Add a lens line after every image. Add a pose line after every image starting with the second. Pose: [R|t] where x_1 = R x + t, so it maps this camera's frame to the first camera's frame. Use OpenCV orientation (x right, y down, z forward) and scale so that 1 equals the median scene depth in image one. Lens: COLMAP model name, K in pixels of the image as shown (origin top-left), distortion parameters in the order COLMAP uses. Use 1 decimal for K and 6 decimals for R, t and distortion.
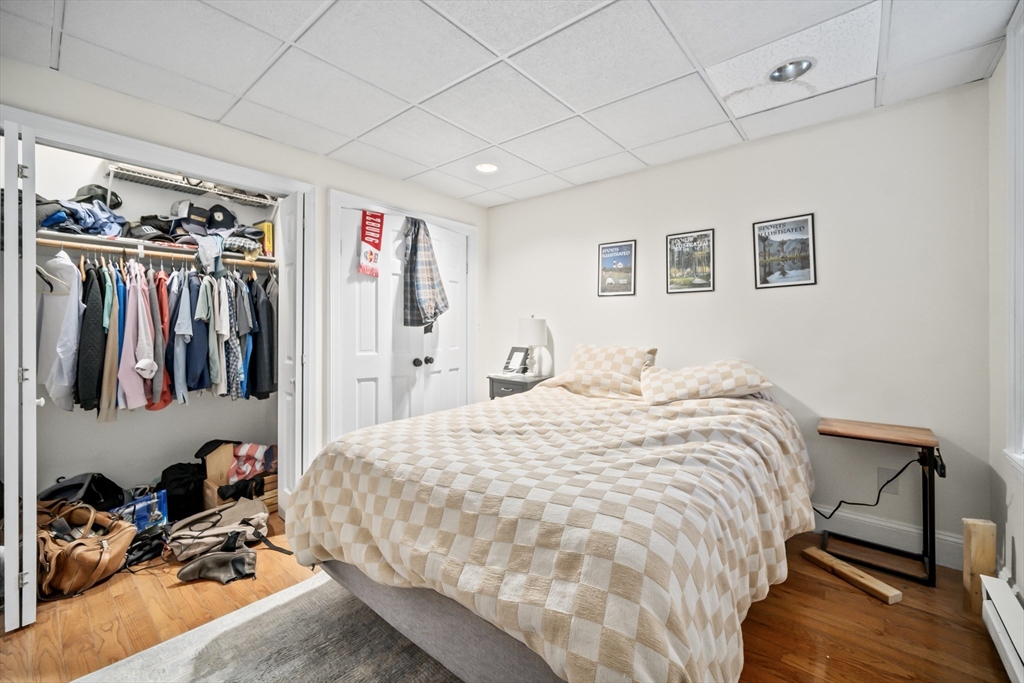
lens RADIAL K [[408.7, 0, 510.7], [0, 408.7, 325.9], [0, 0, 1]] dist [-0.003848, -0.000143]
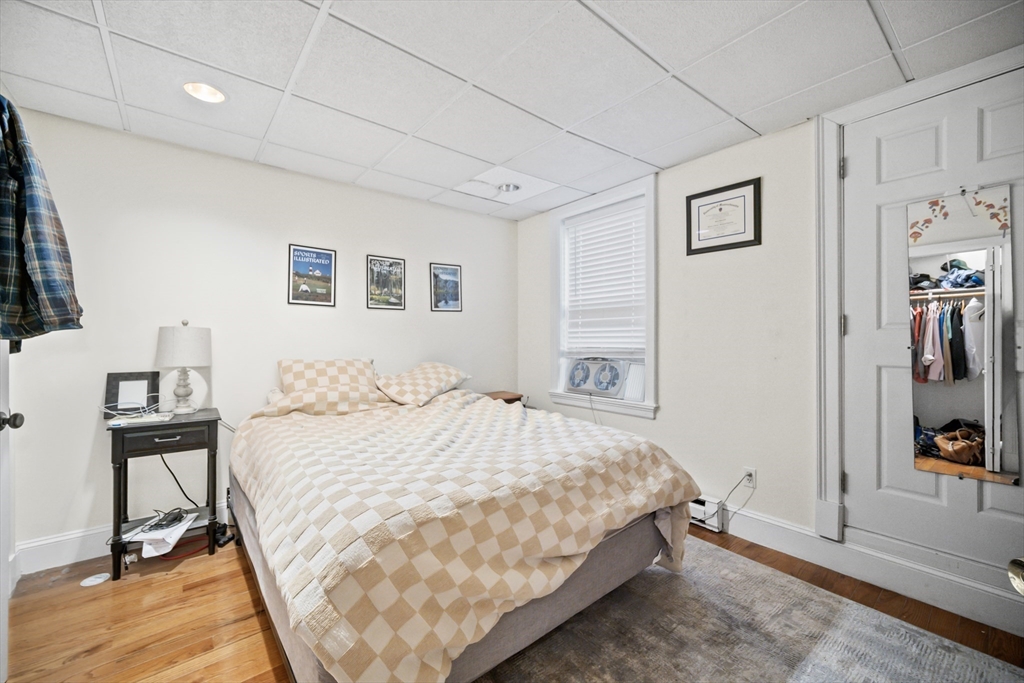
lens RADIAL K [[408.7, 0, 511.2], [0, 408.7, 337.4], [0, 0, 1]] dist [-0.003848, -0.000143]
pose [[0.186098, 0.004255, 0.982522, -0.651644], [0.000121, 0.999991, -0.004353, 0.003352], [-0.982531, 0.000929, 0.186096, 0.448014]]
